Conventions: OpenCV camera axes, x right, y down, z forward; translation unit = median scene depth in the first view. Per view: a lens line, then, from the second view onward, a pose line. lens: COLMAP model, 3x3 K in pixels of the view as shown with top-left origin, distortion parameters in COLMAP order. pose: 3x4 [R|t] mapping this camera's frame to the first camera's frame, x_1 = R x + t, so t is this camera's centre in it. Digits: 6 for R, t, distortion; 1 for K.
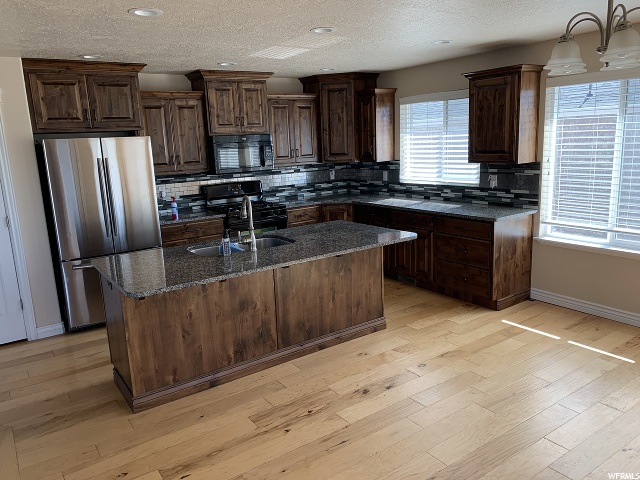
lens RADIAL K [[488.5, 0, 320.0], [0, 488.5, 240.0], [0, 0, 1]] dist [0.006620, -0.012128]
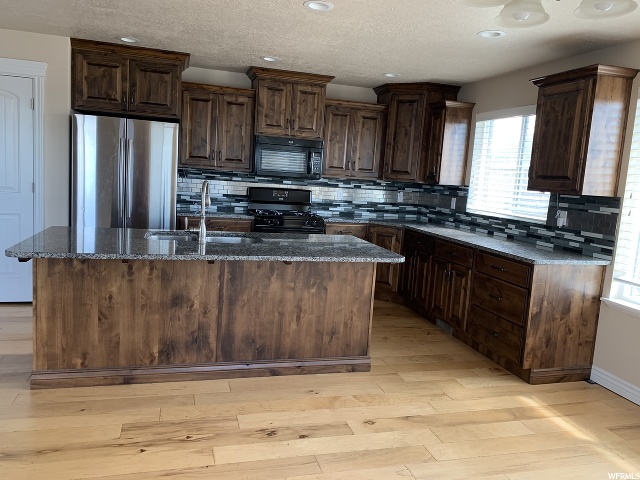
lens RADIAL K [[494.1, 0, 321.3], [0, 494.1, 234.8], [0, 0, 1]] dist [0.003742, -0.000444]
pose [[0.941076, 0.144452, -0.305792, 0.262435], [-0.169971, 0.983718, -0.058390, 0.017752], [0.292378, 0.106925, 0.950306, 0.158630]]
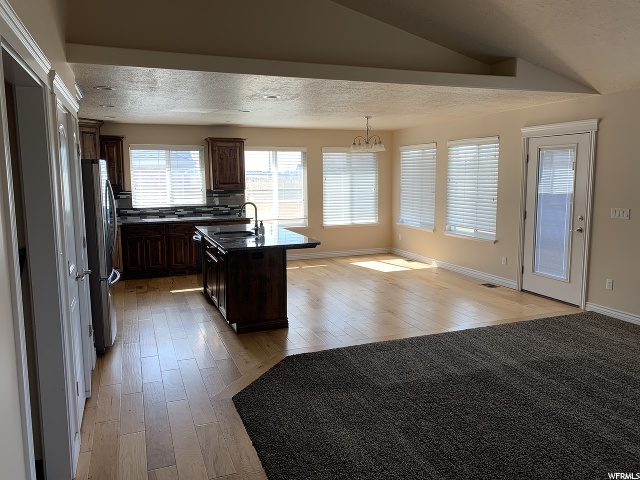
lens RADIAL K [[488.5, 0, 320.0], [0, 488.5, 240.0], [0, 0, 1]] dist [0.006620, -0.012128]
pose [[0.238306, -0.084976, 0.967465, -1.331314], [0.194890, 0.980086, 0.038079, 0.018566], [-0.951435, 0.179475, 0.250121, 0.285558]]
